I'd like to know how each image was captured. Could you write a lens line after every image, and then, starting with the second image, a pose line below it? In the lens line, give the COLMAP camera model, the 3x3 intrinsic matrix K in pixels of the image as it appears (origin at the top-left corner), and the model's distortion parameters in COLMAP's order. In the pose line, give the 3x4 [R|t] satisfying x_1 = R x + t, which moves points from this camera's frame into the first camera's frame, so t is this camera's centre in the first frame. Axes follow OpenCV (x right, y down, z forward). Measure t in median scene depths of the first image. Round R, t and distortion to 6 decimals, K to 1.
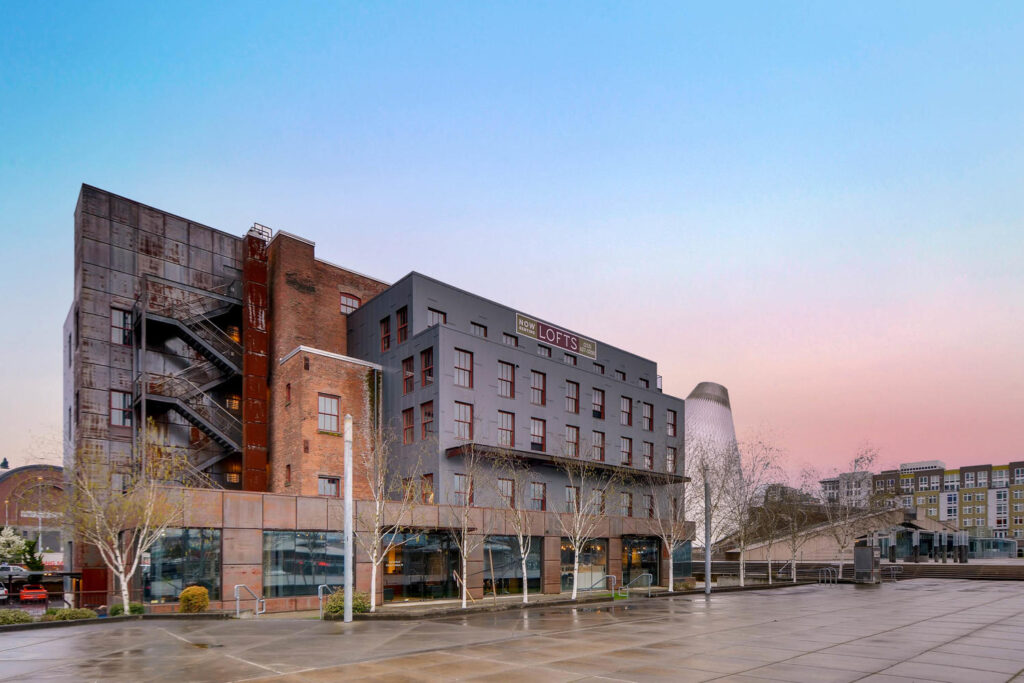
lens RADIAL K [[502.9, 0, 512.0], [0, 502.9, 341.5], [0, 0, 1]] dist [0.004244, 0.000614]
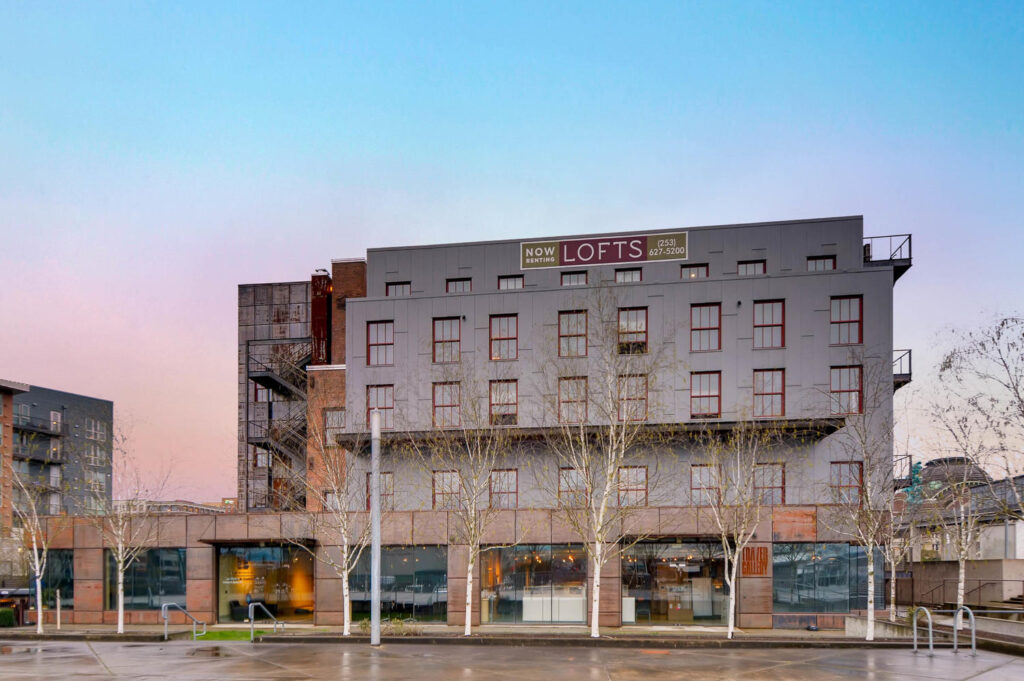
lens RADIAL K [[553.2, 0, 512.0], [0, 553.2, 379.9], [0, 0, 1]] dist [0.002075, 0.000152]
pose [[0.689470, -0.235599, -0.684926, 0.513878], [0.284616, 0.957681, -0.042916, 0.167276], [0.666052, -0.165352, 0.727347, 0.397952]]
